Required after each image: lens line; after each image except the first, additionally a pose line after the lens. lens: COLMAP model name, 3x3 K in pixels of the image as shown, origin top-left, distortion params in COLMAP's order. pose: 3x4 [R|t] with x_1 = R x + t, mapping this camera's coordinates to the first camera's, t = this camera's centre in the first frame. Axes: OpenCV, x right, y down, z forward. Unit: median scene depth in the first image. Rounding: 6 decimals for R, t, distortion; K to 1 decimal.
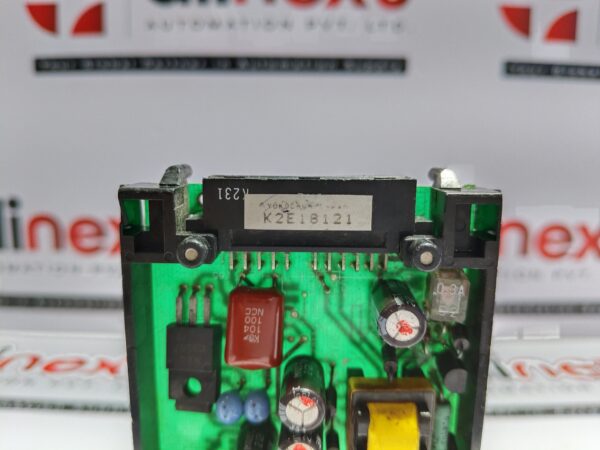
lens RADIAL K [[478.4, 0, 300.0], [0, 478.4, 225.0], [0, 0, 1]] dist [0.030914, -0.127484]
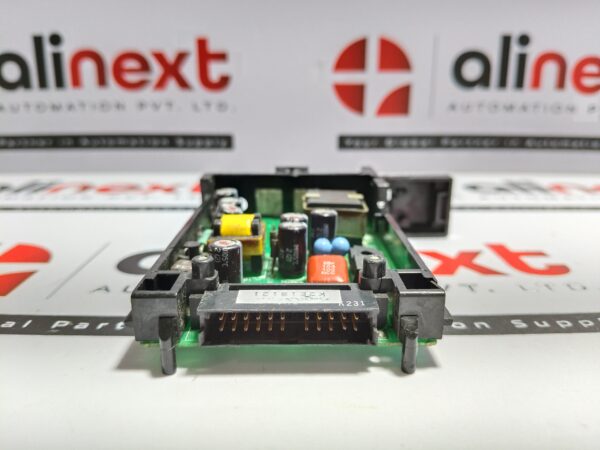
lens RADIAL K [[478.3, 0, 300.3], [0, 478.3, 229.8], [0, 0, 1]] dist [0.027393, -0.123460]
pose [[0.999911, -0.010210, 0.008620, -0.294706], [0.009052, 0.992106, 0.125075, 0.680585], [-0.009829, -0.124986, 0.992110, -0.121591]]
